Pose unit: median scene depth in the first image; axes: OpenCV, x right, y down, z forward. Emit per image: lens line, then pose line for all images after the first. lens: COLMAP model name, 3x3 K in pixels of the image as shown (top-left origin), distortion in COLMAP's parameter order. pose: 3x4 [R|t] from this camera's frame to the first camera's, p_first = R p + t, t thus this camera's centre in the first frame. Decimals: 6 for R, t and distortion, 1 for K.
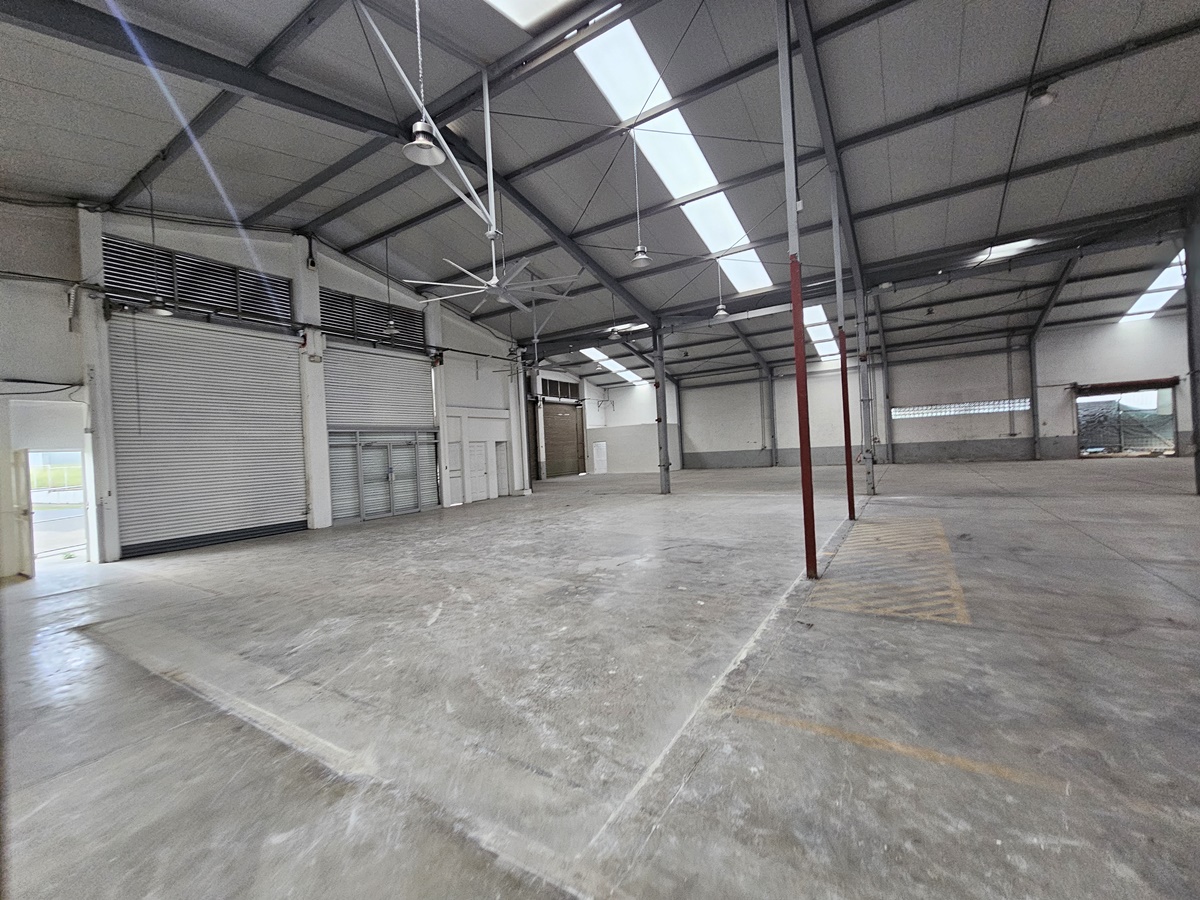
lens RADIAL K [[491.5, 0, 600.3], [0, 491.5, 452.2], [0, 0, 1]] dist [-0.003288, 0.002199]
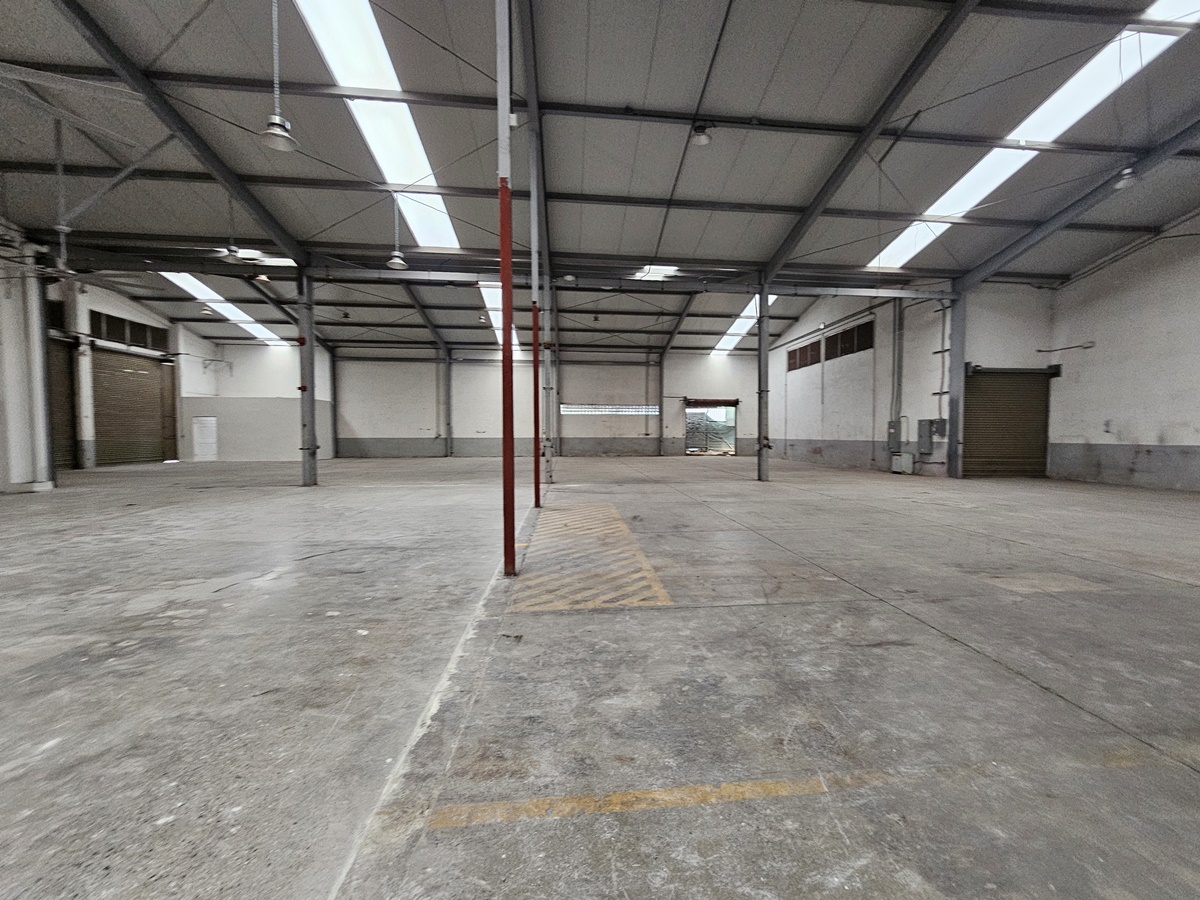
lens RADIAL K [[513.0, 0, 630.5], [0, 513.0, 456.7], [0, 0, 1]] dist [-0.004118, 0.002087]
pose [[0.772143, 0.024957, 0.634959, 0.012256], [-0.039375, 0.999187, 0.008610, 0.015623], [-0.634228, -0.031650, 0.772498, 0.080768]]
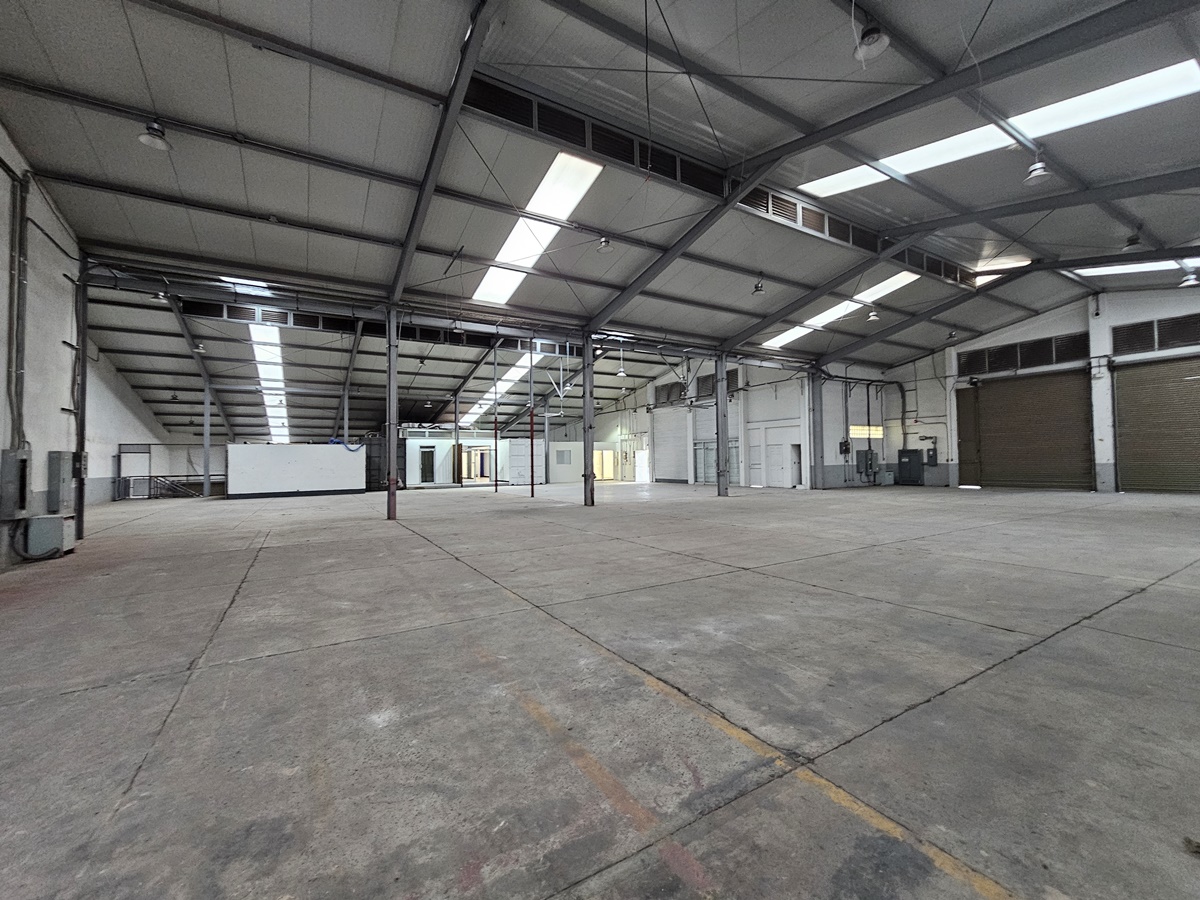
lens RADIAL K [[491.5, 0, 600.1], [0, 491.5, 446.5], [0, 0, 1]] dist [-0.003288, 0.002199]
pose [[-0.450629, 0.027385, -0.892291, 1.552520], [0.030454, 0.999419, 0.015293, -0.066688], [0.892192, -0.020283, -0.451202, 1.508657]]
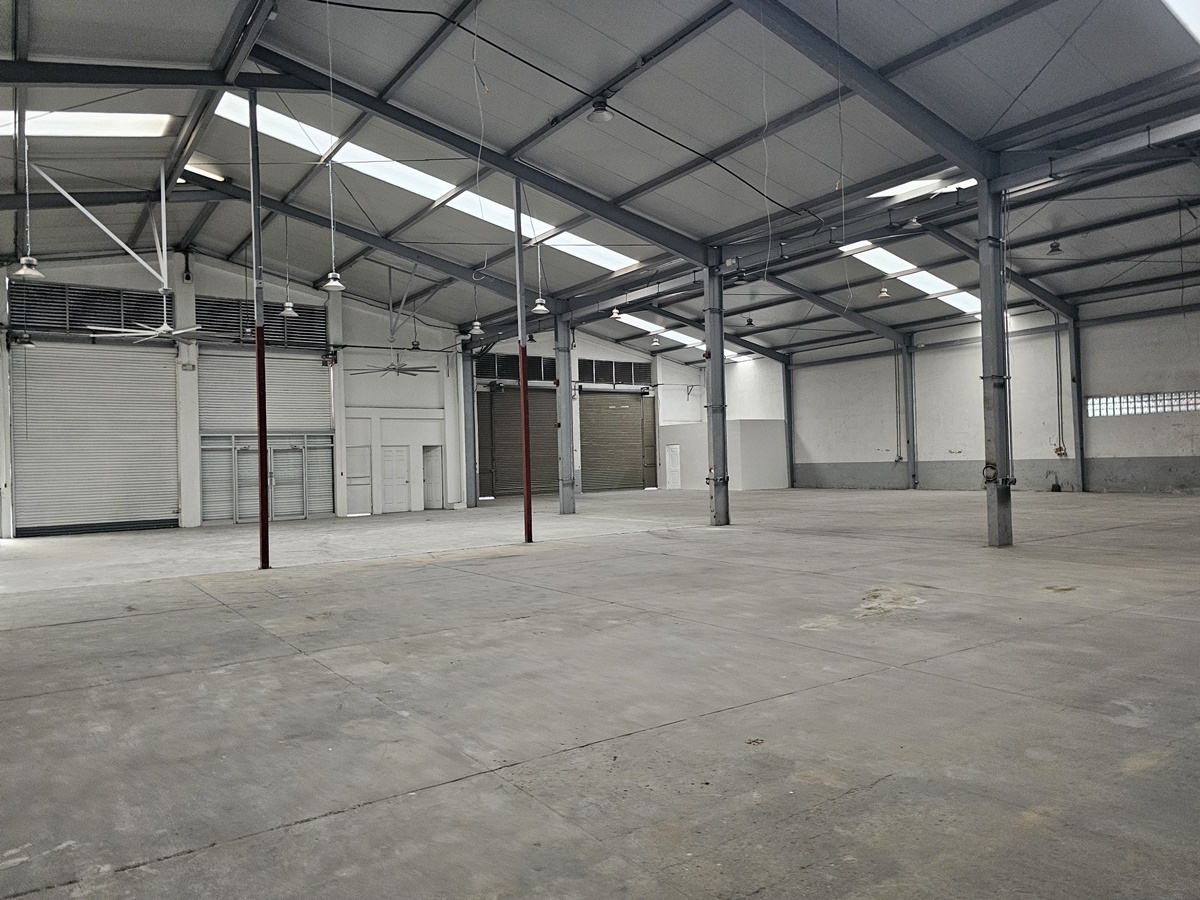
lens RADIAL K [[794.3, 0, 599.8], [0, 794.3, 458.7], [0, 0, 1]] dist [0.059567, -0.043211]
pose [[0.926928, 0.024842, -0.374416, 0.796588], [-0.021876, 0.999687, 0.012171, -0.029856], [0.374601, -0.003091, 0.927181, -0.248229]]
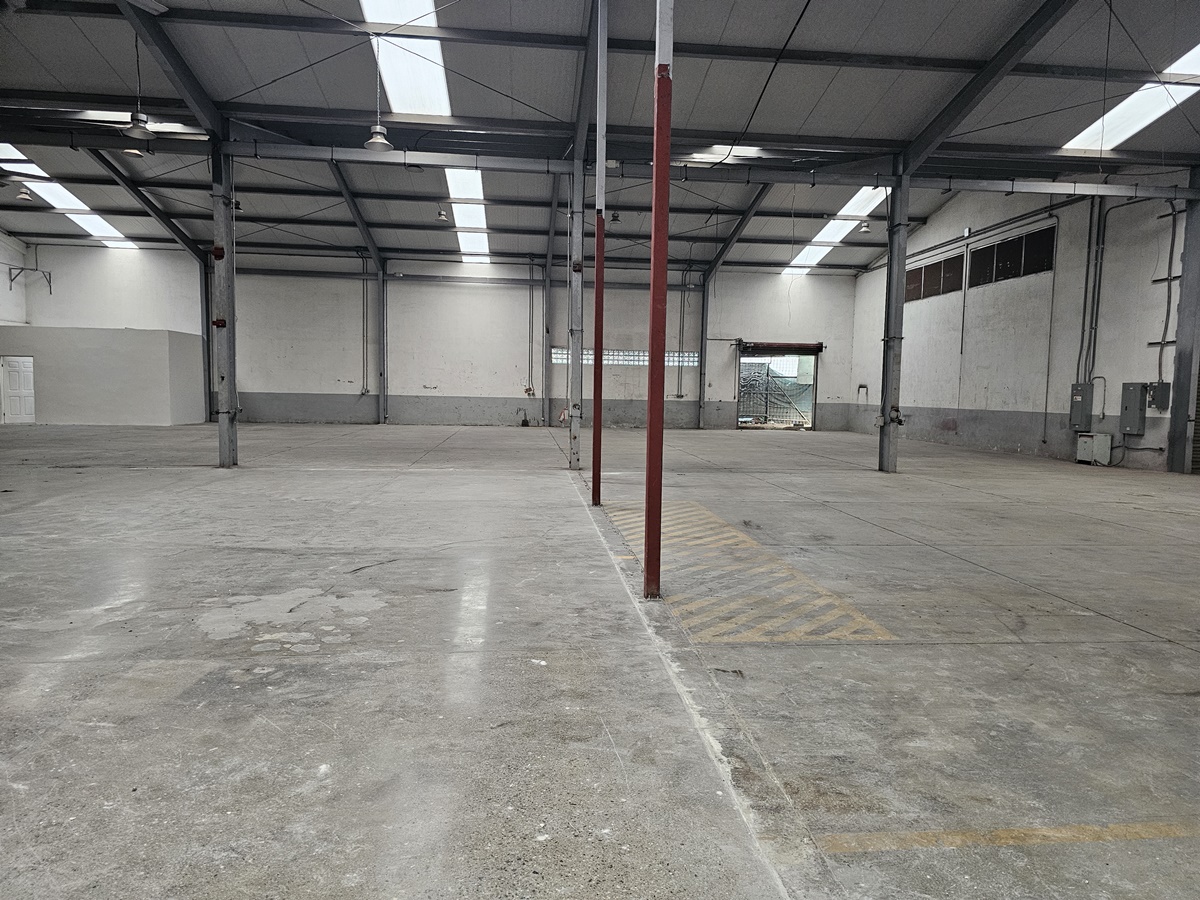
lens RADIAL K [[794.3, 0, 607.5], [0, 794.3, 461.9], [0, 0, 1]] dist [0.059567, -0.043211]
pose [[0.780066, 0.009851, 0.625619, -0.104491], [-0.057353, 0.996792, 0.055816, 0.010436], [-0.623063, -0.079422, 0.778129, 0.098047]]
